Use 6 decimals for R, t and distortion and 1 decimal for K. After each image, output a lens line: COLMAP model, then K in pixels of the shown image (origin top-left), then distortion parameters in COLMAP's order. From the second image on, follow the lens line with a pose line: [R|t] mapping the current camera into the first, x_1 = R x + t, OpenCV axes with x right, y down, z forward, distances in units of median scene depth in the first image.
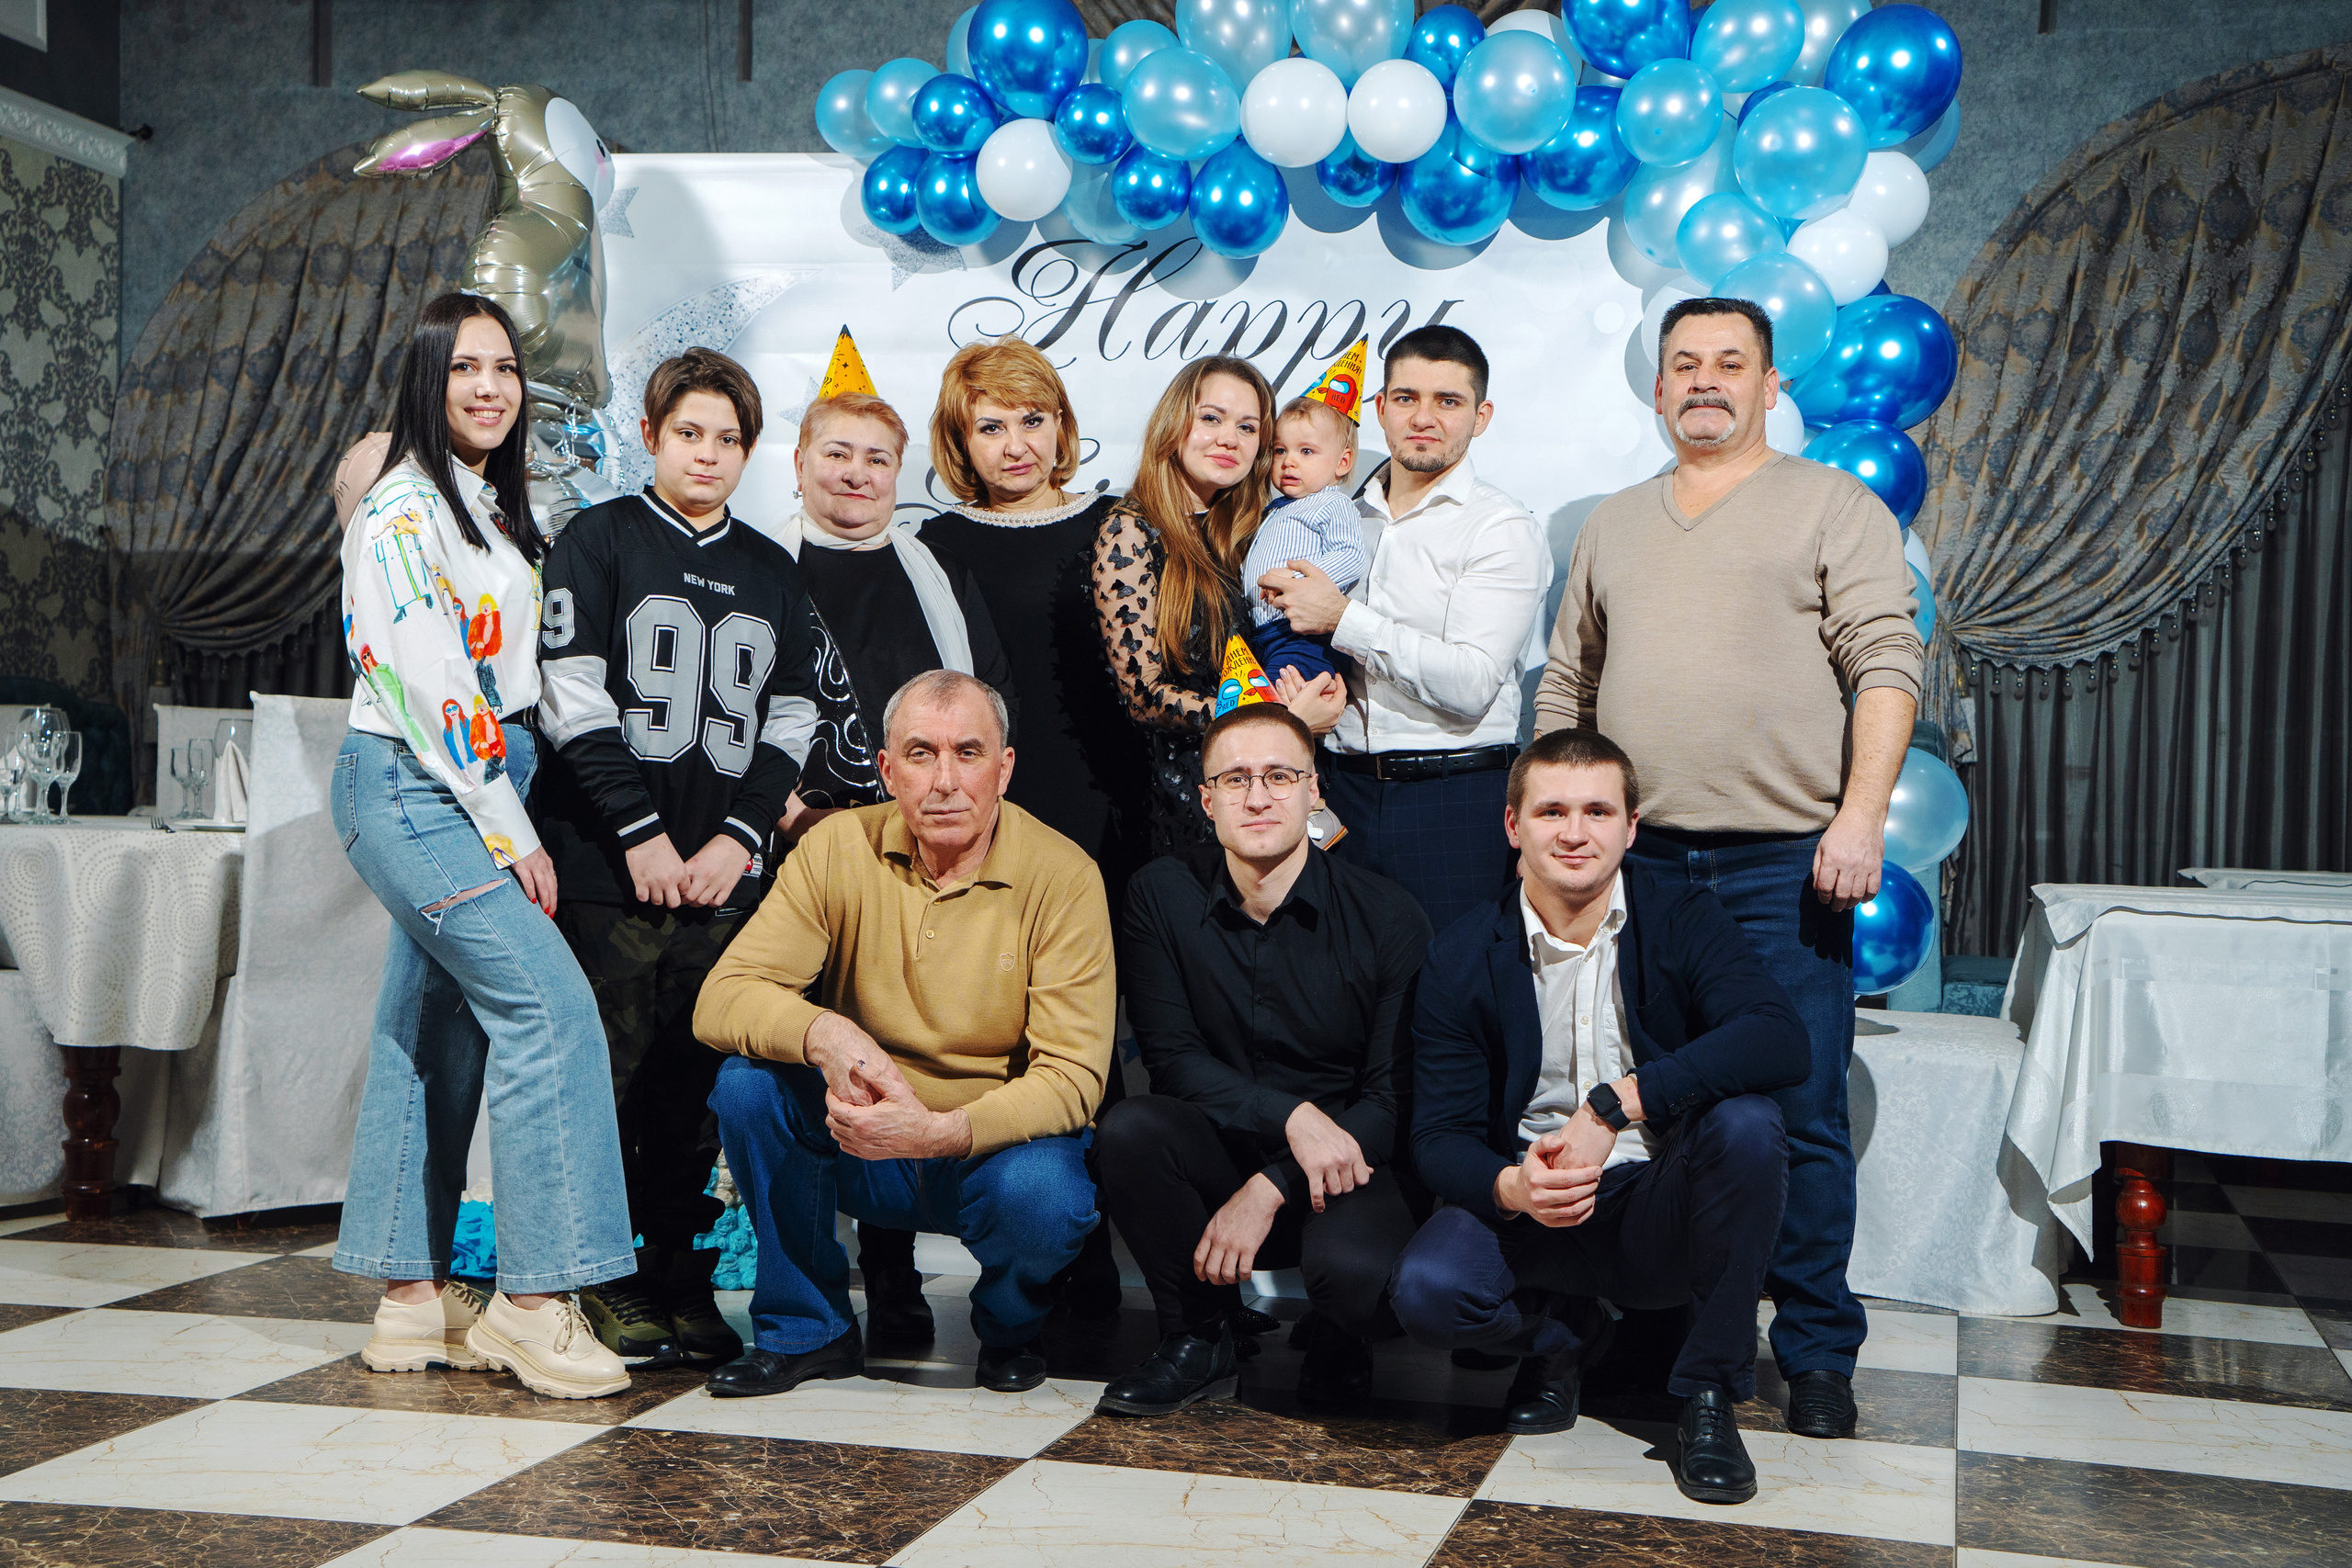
lens RADIAL K [[3276.8, 0, 1176.0], [0, 3276.8, 784.0], [0, 0, 1]] dist [0.225124, 0.038165]
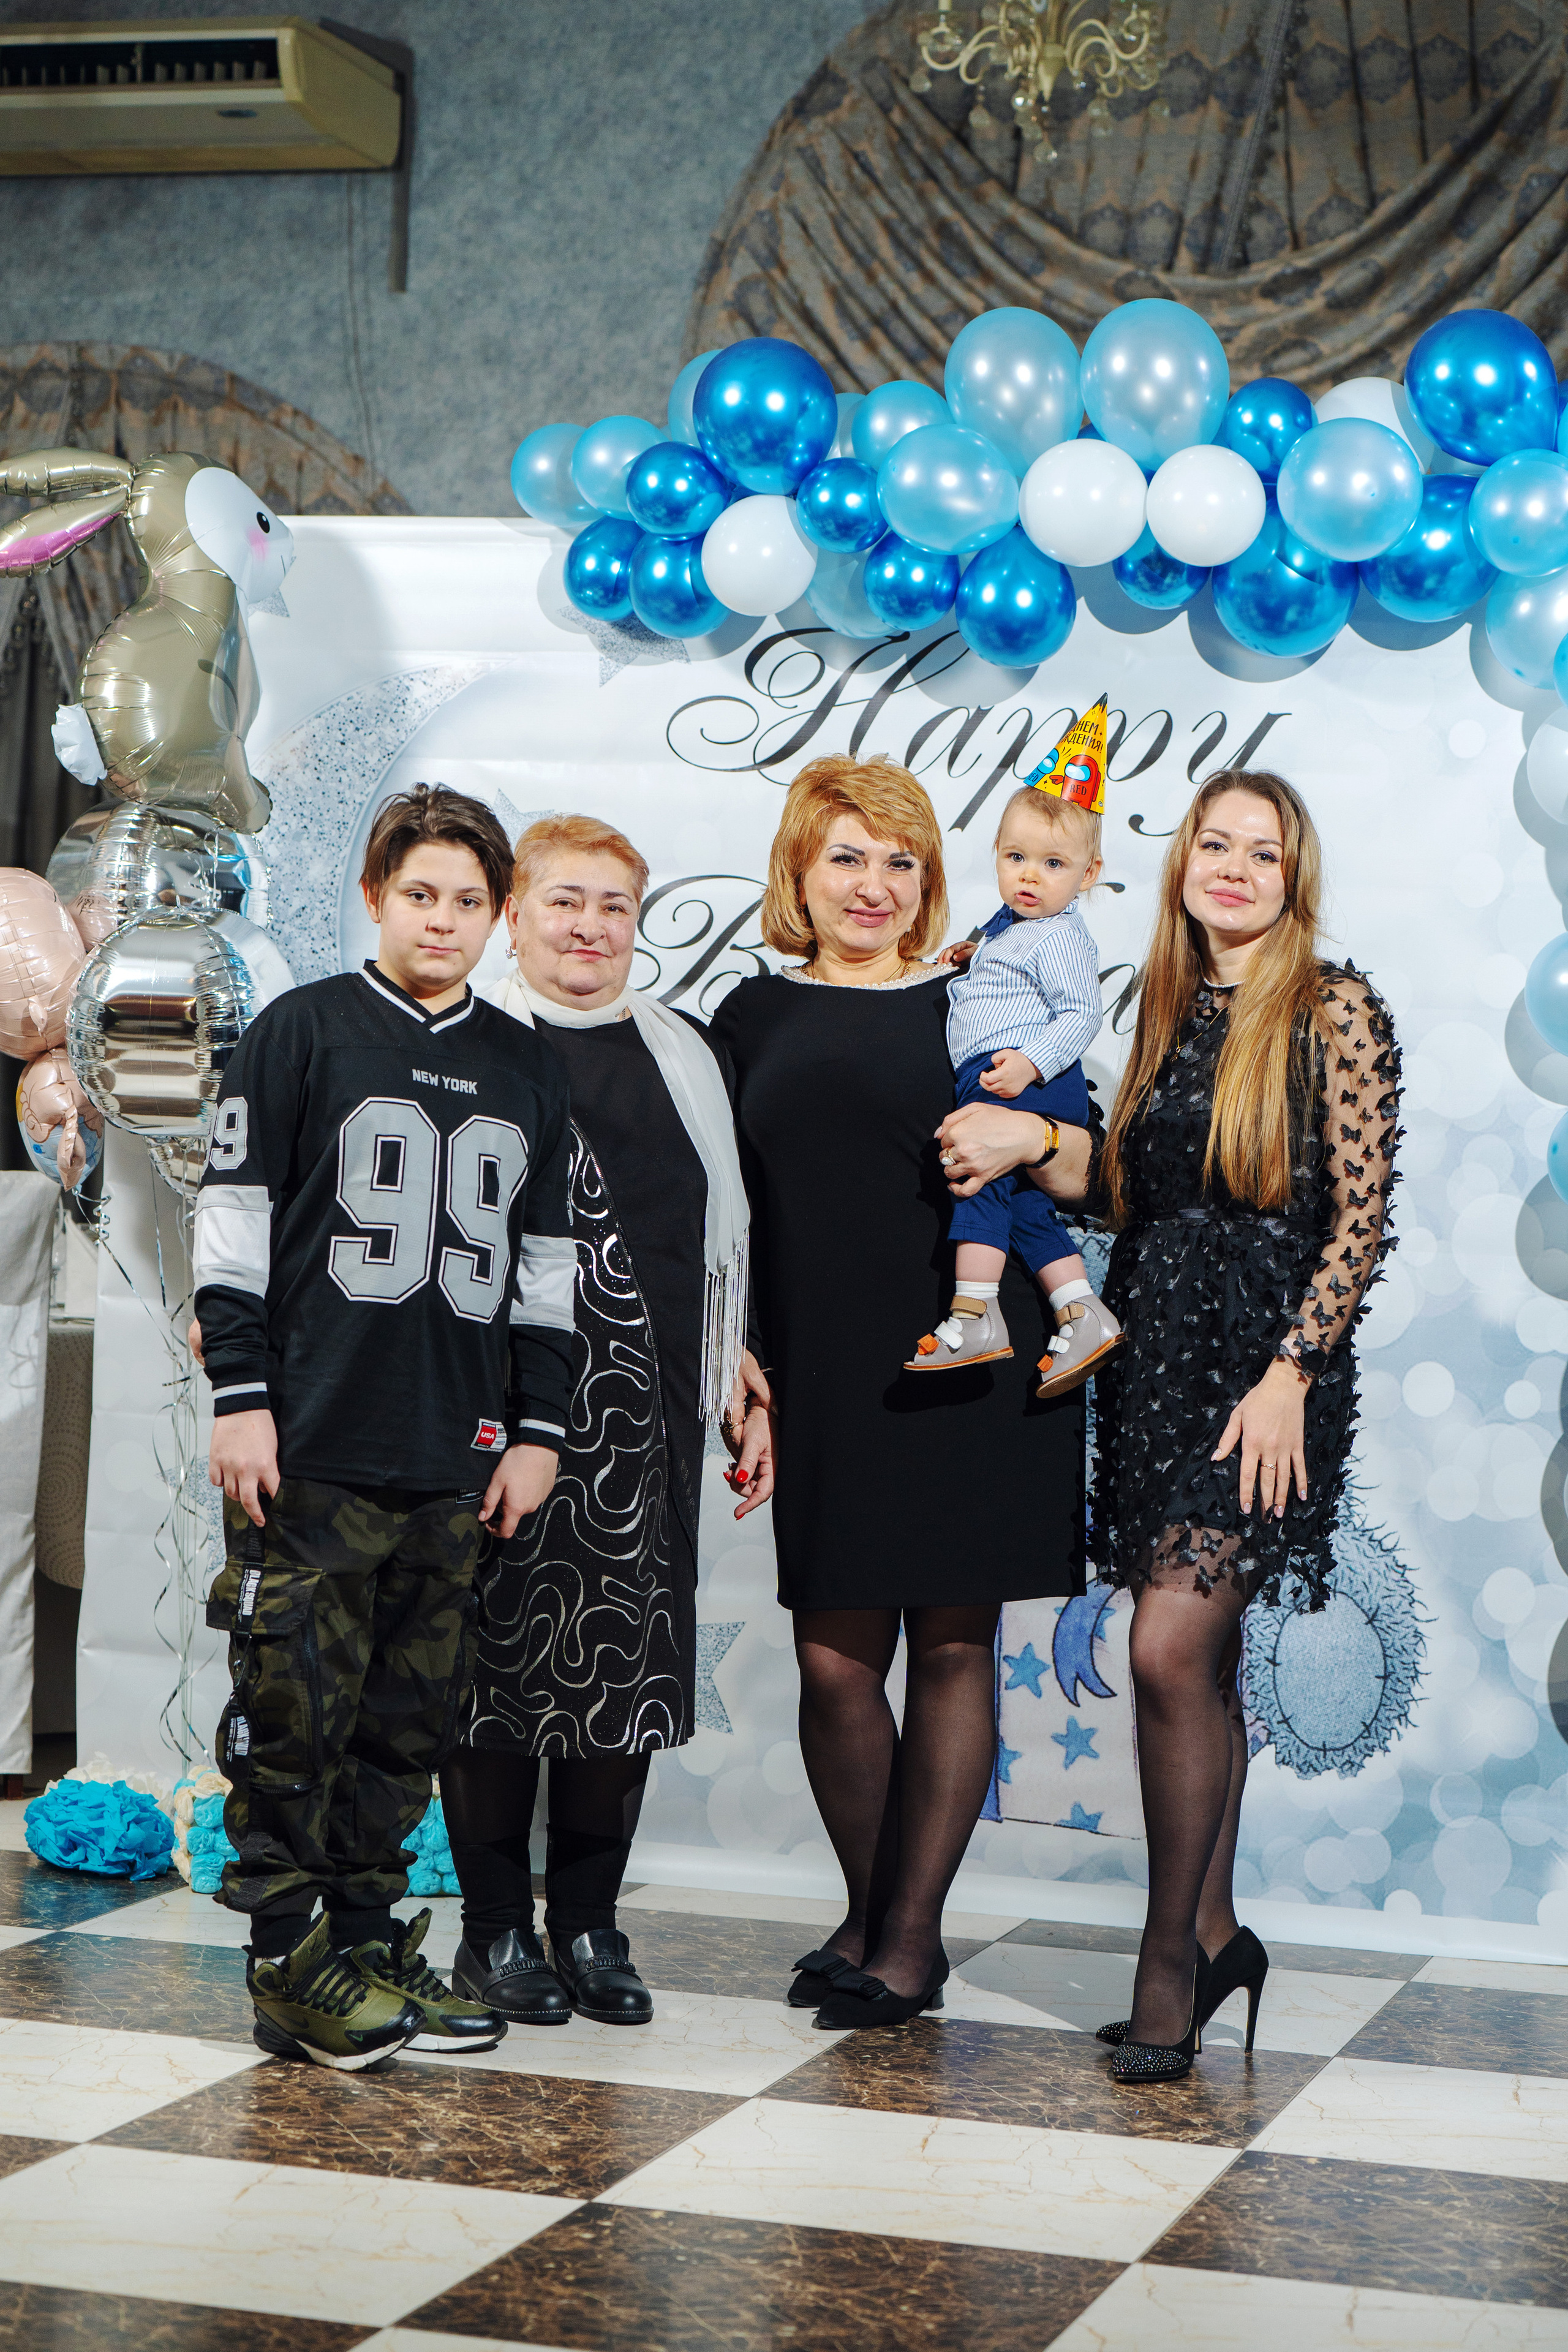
lens RADIAL K [[4864.1, 0, 737.1], [0, 4864.1, 1170.5], [0, 0, 1]] dist [-0.014941, 0.427649]
pose [[0.998714, 0.010947, -0.049511, 0.014124], [-0.010675, 0.999927, 0.005741, -0.053525], [0.049570, -0.005205, 0.998757, -0.309496]]
